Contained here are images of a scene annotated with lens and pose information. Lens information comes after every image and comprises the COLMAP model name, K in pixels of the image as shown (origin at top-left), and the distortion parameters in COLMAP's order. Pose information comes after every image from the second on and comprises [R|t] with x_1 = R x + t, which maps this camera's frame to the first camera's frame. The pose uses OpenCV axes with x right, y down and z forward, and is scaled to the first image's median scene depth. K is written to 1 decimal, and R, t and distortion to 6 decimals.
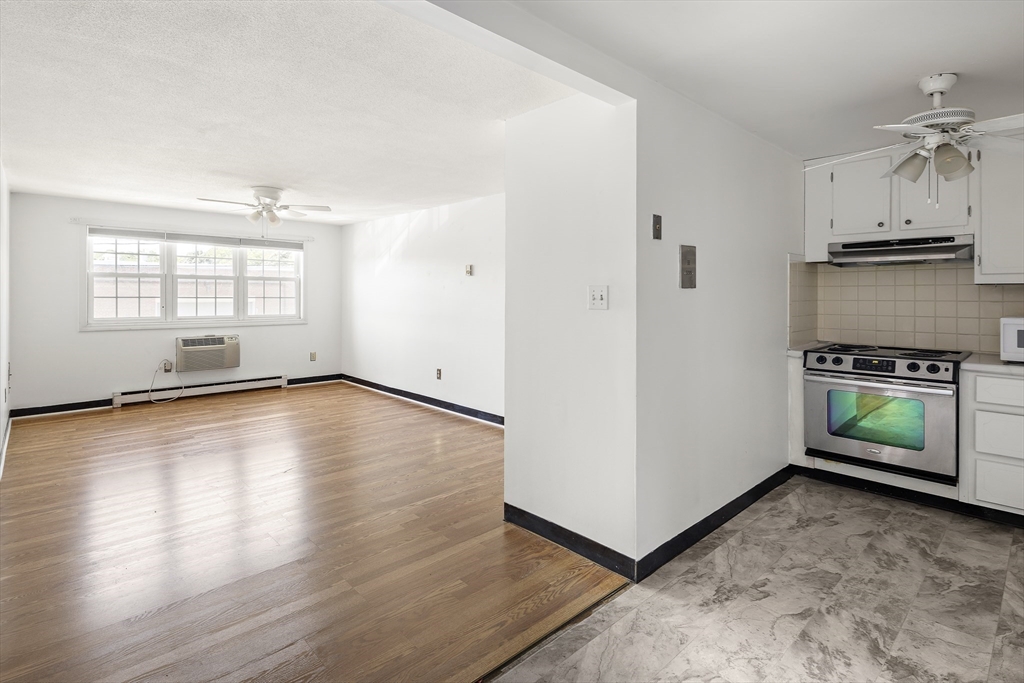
lens RADIAL K [[506.1, 0, 512.2], [0, 506.1, 296.8], [0, 0, 1]] dist [-0.000930, -0.000858]
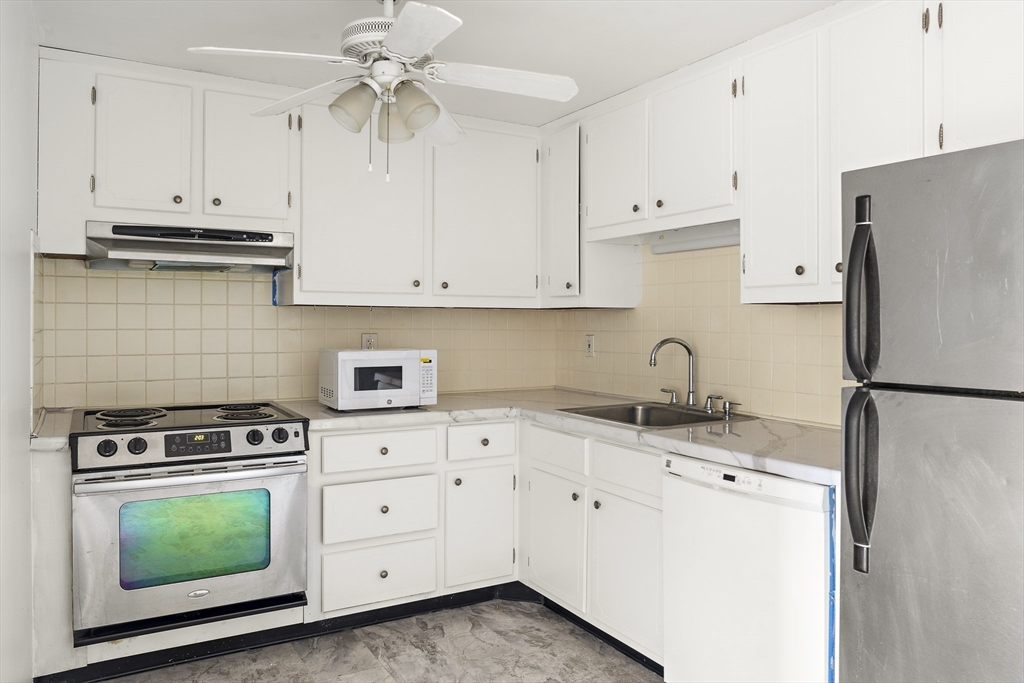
lens RADIAL K [[718.6, 0, 511.6], [0, 718.6, 324.8], [0, 0, 1]] dist [-0.039682, 0.000863]
pose [[0.219394, -0.003876, 0.975629, 0.006262], [-0.001215, 0.999990, 0.004246, -0.001029], [-0.975635, -0.002117, 0.219388, 0.239071]]
